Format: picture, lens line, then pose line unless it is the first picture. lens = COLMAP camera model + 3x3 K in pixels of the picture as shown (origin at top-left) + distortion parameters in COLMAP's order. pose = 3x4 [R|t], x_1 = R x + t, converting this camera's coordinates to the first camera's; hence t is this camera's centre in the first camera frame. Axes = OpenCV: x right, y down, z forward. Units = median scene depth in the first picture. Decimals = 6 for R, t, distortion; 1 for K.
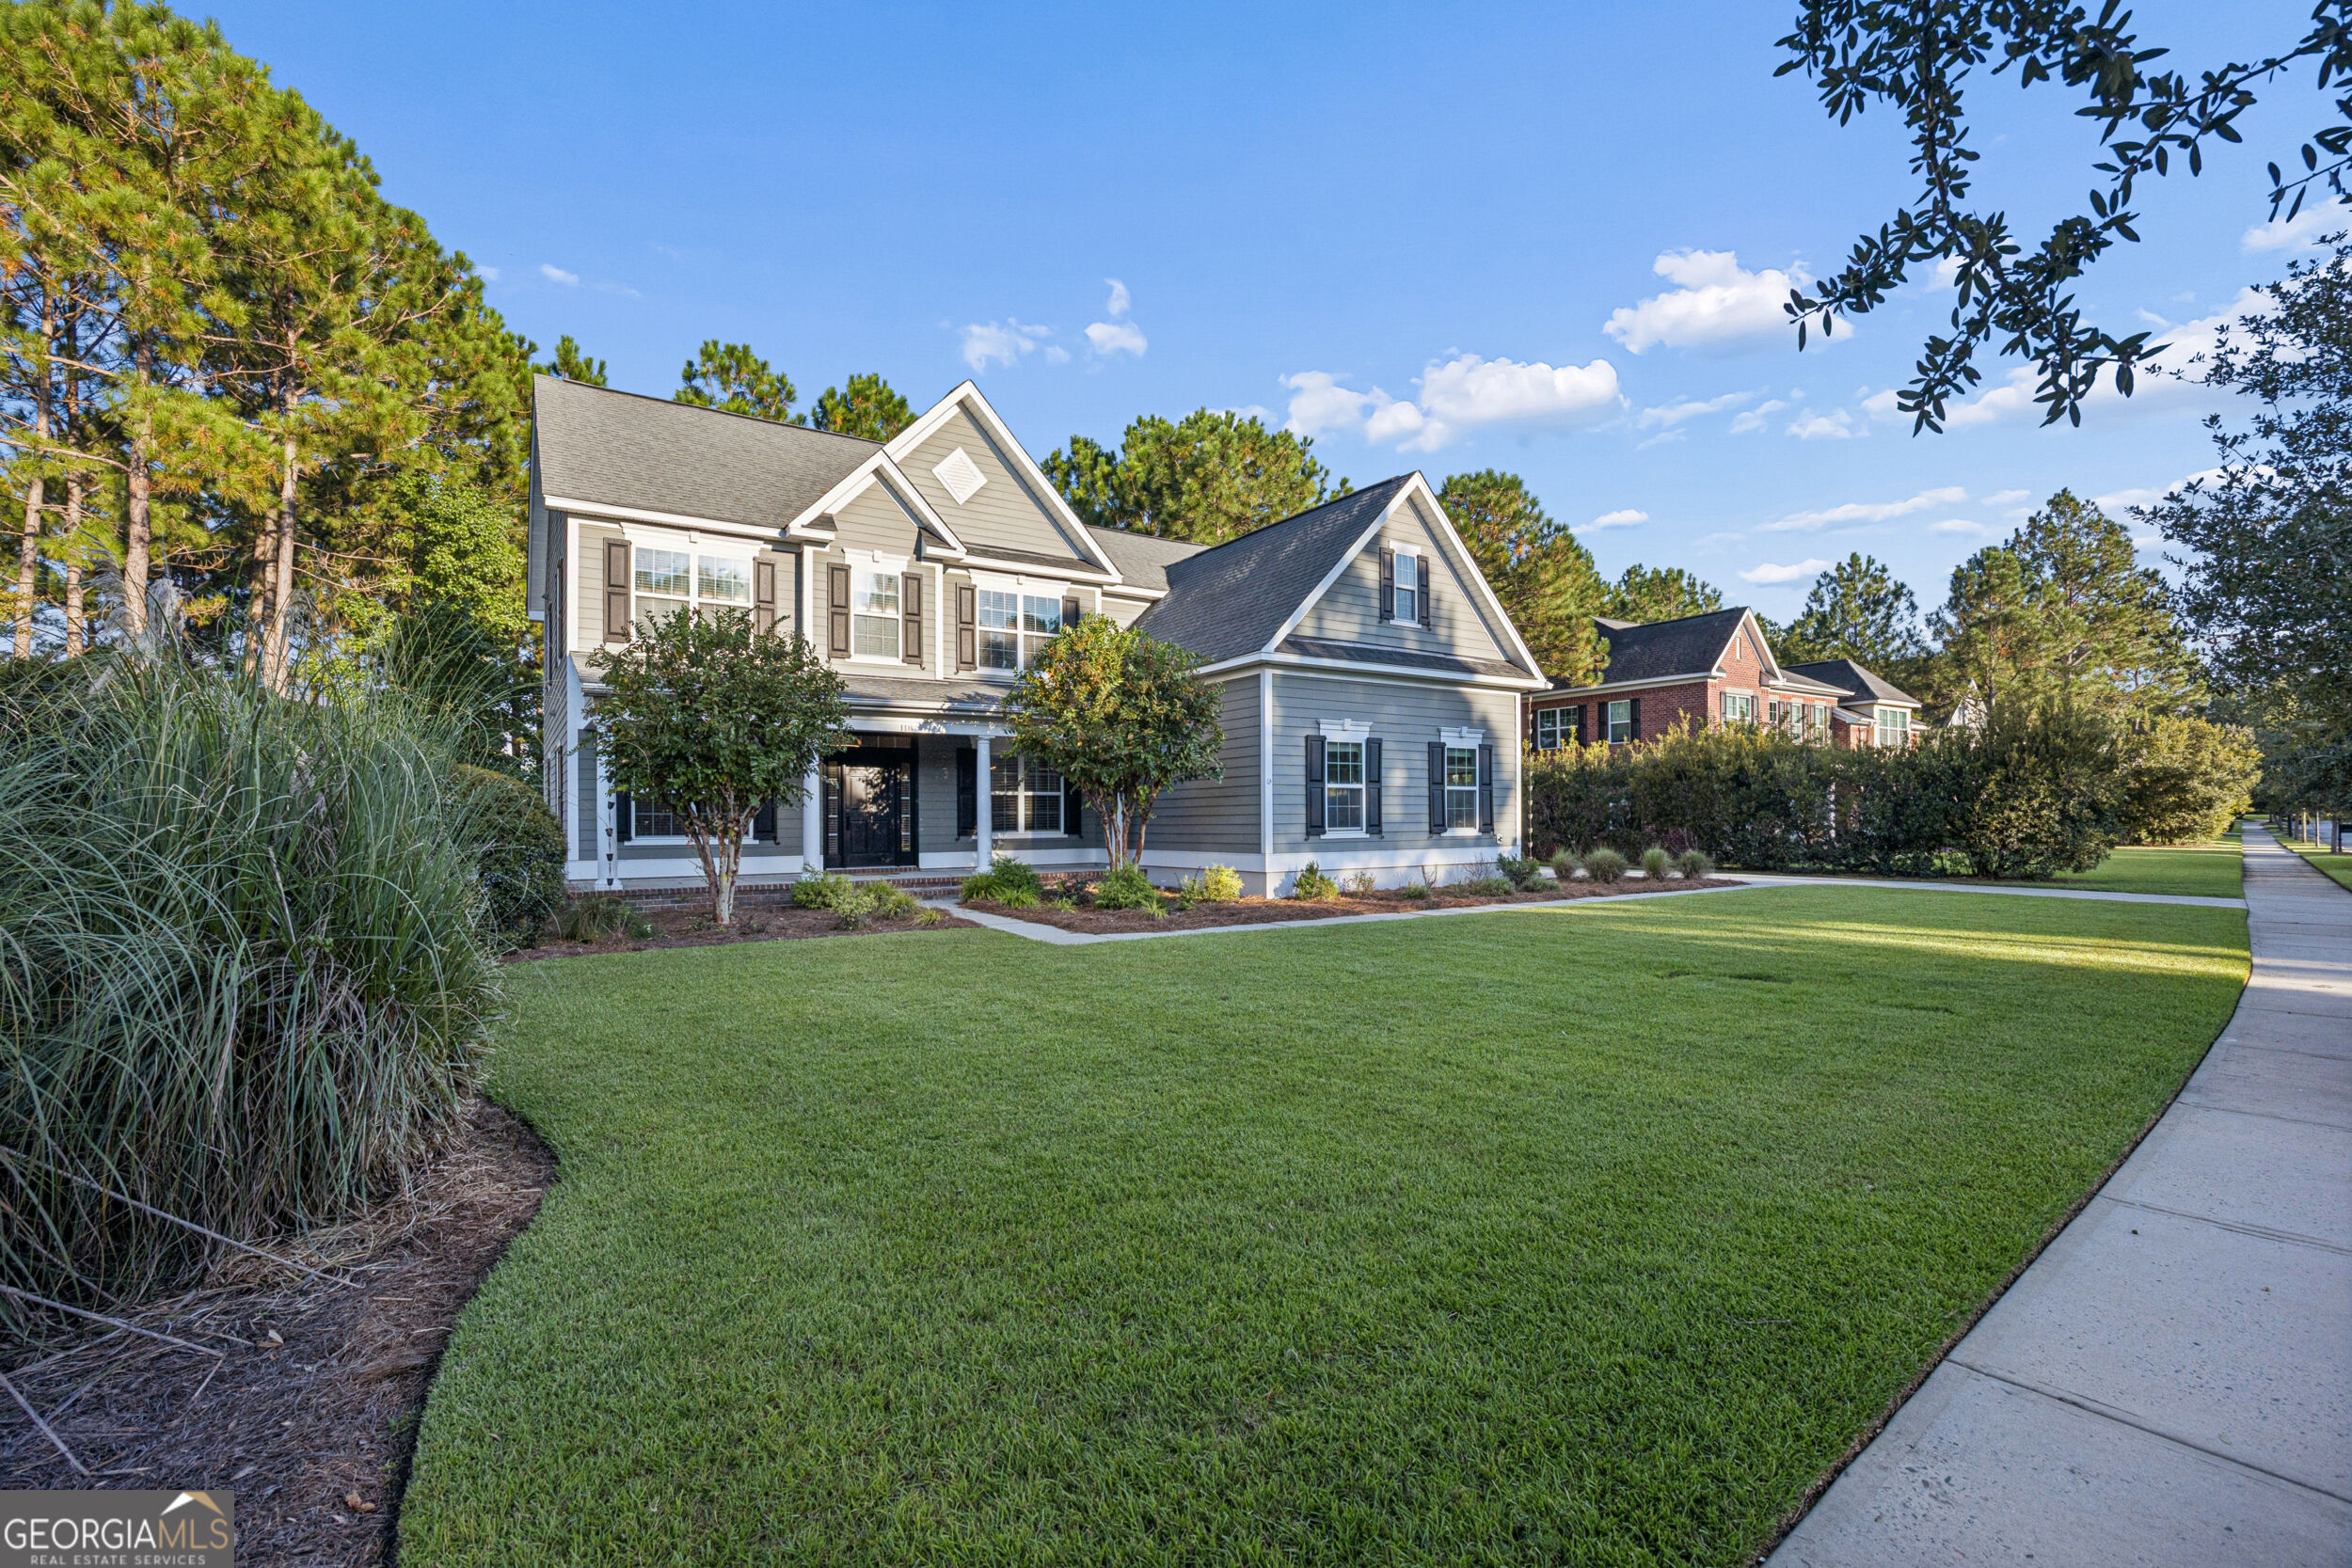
lens RADIAL K [[1064.9, 0, 1175.2], [0, 1064.9, 818.4], [0, 0, 1]] dist [-0.000472, -0.000055]
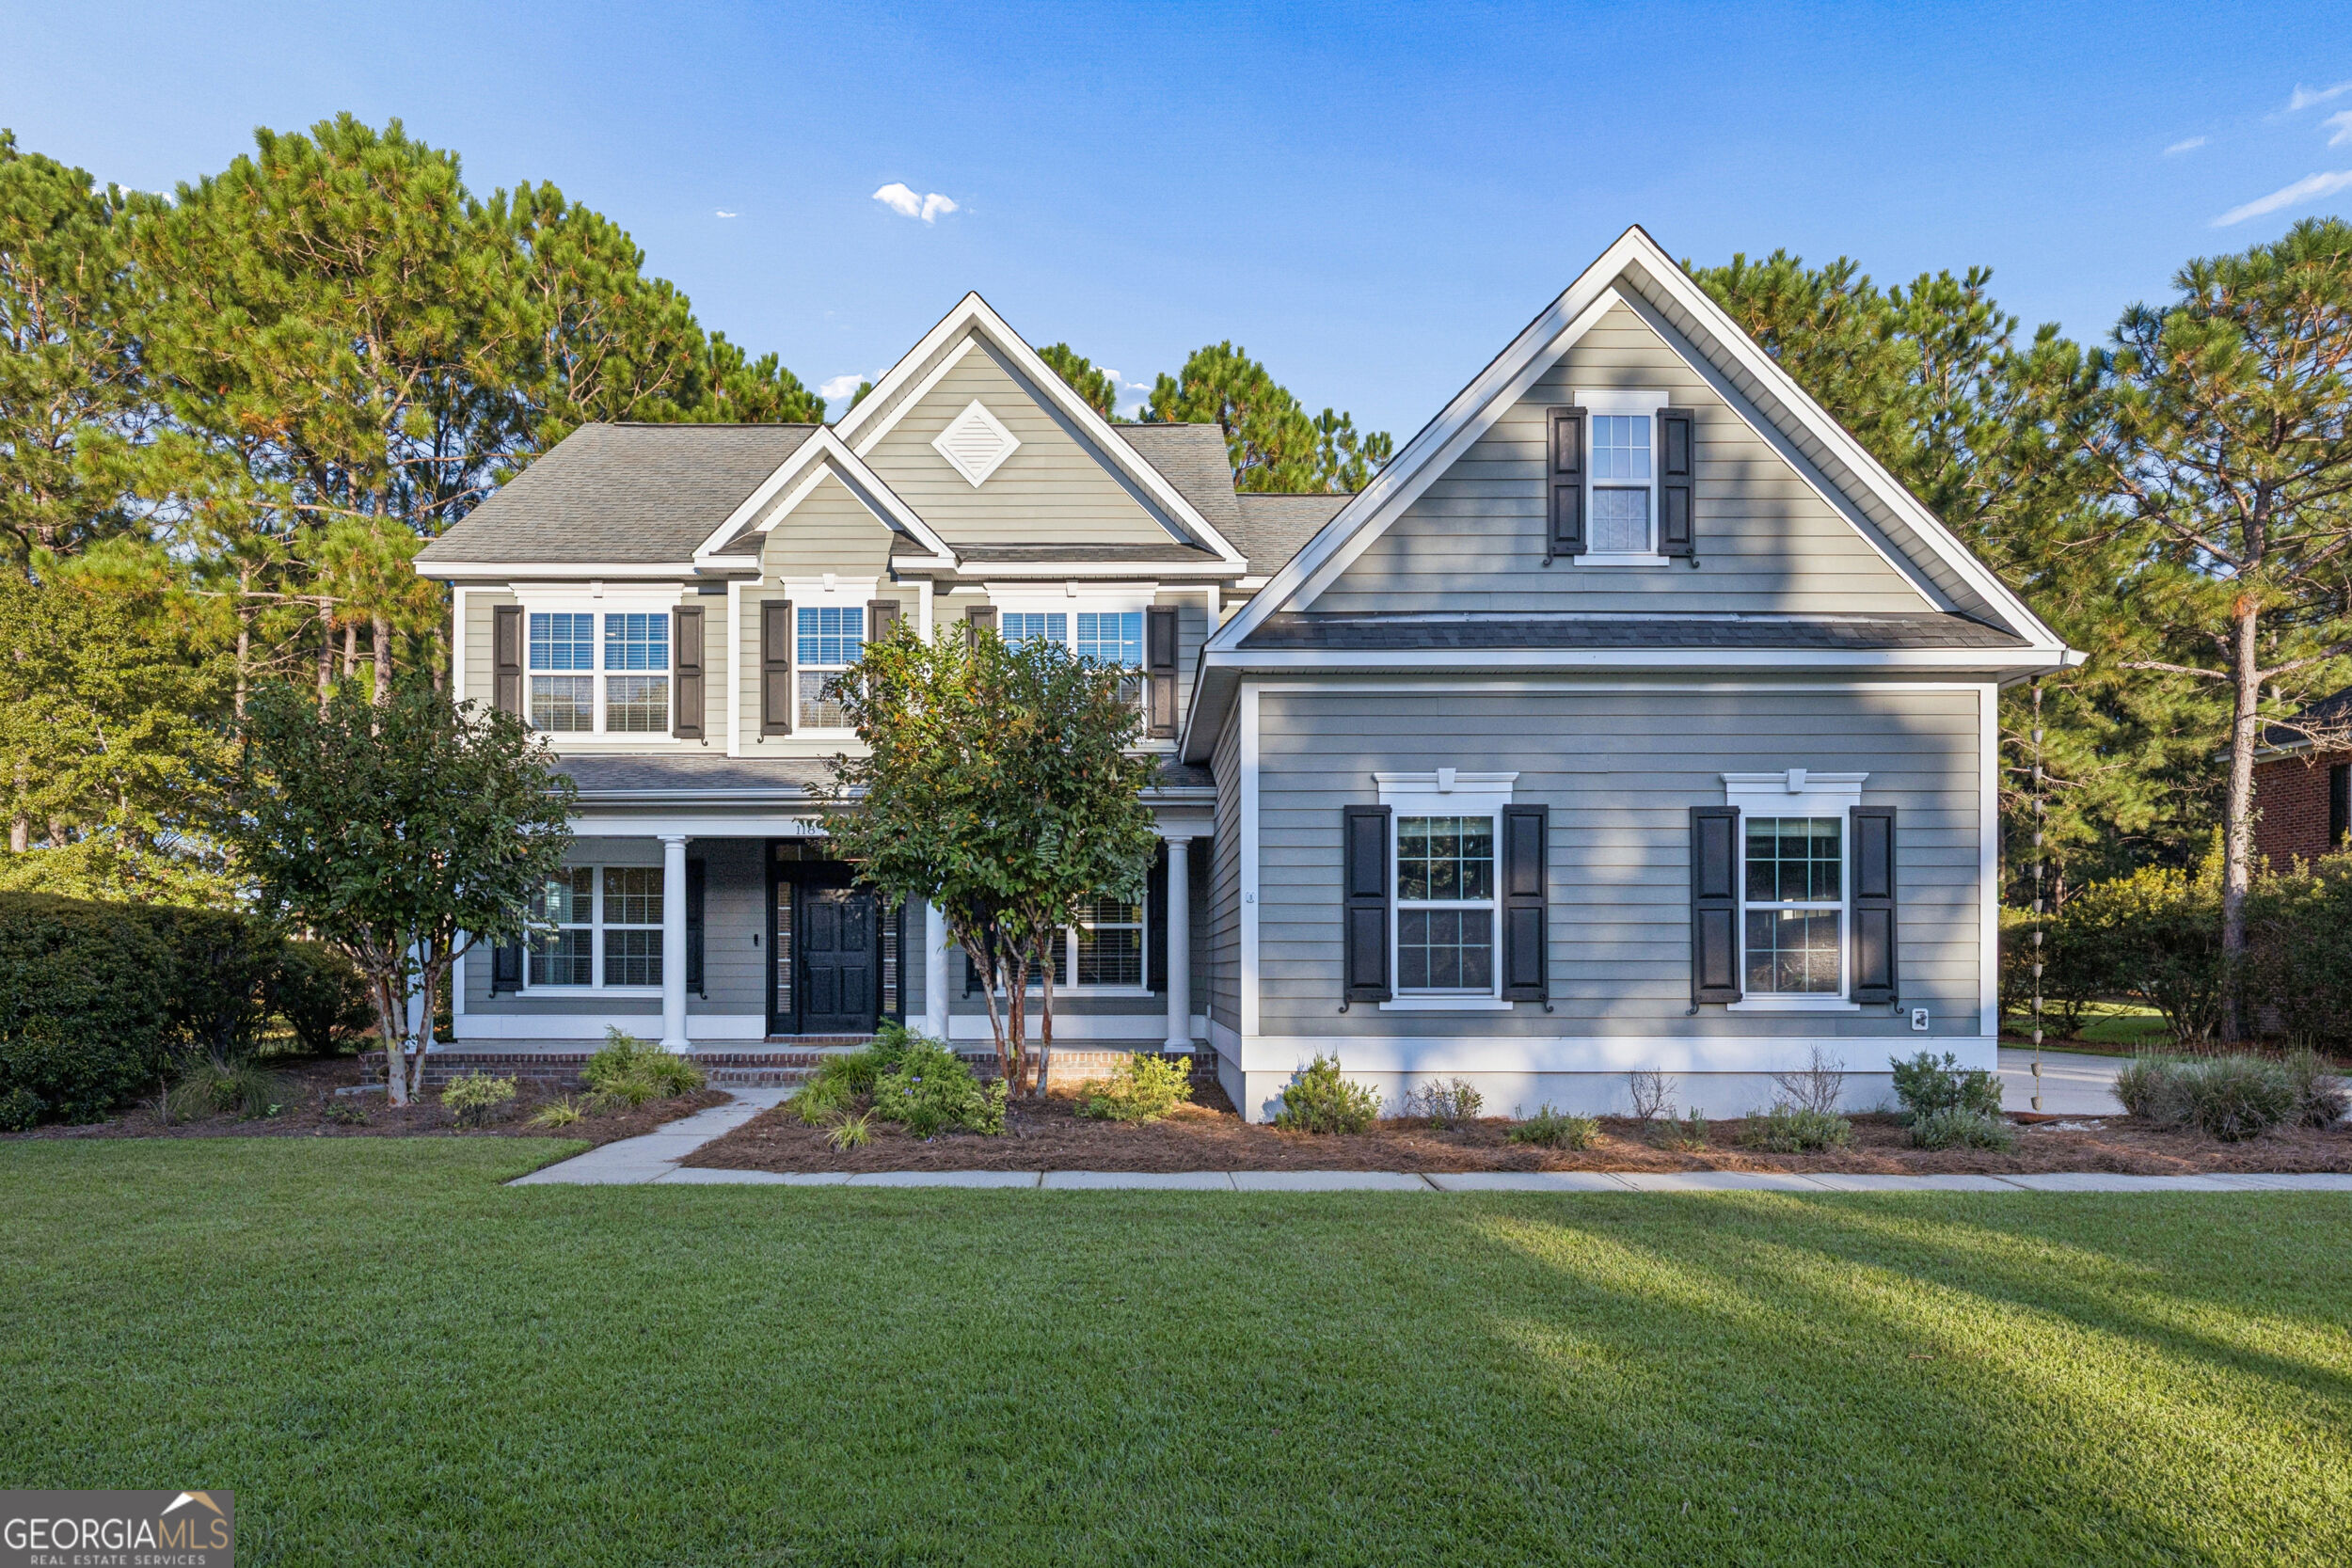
lens RADIAL K [[1412.4, 0, 1176.1], [0, 1412.4, 951.3], [0, 0, 1]] dist [0.016923, -0.000311]
pose [[0.825140, 0.000256, -0.564928, 0.421732], [-0.003749, 0.999980, -0.005022, -0.004549], [0.564916, 0.006262, 0.825125, 0.376501]]
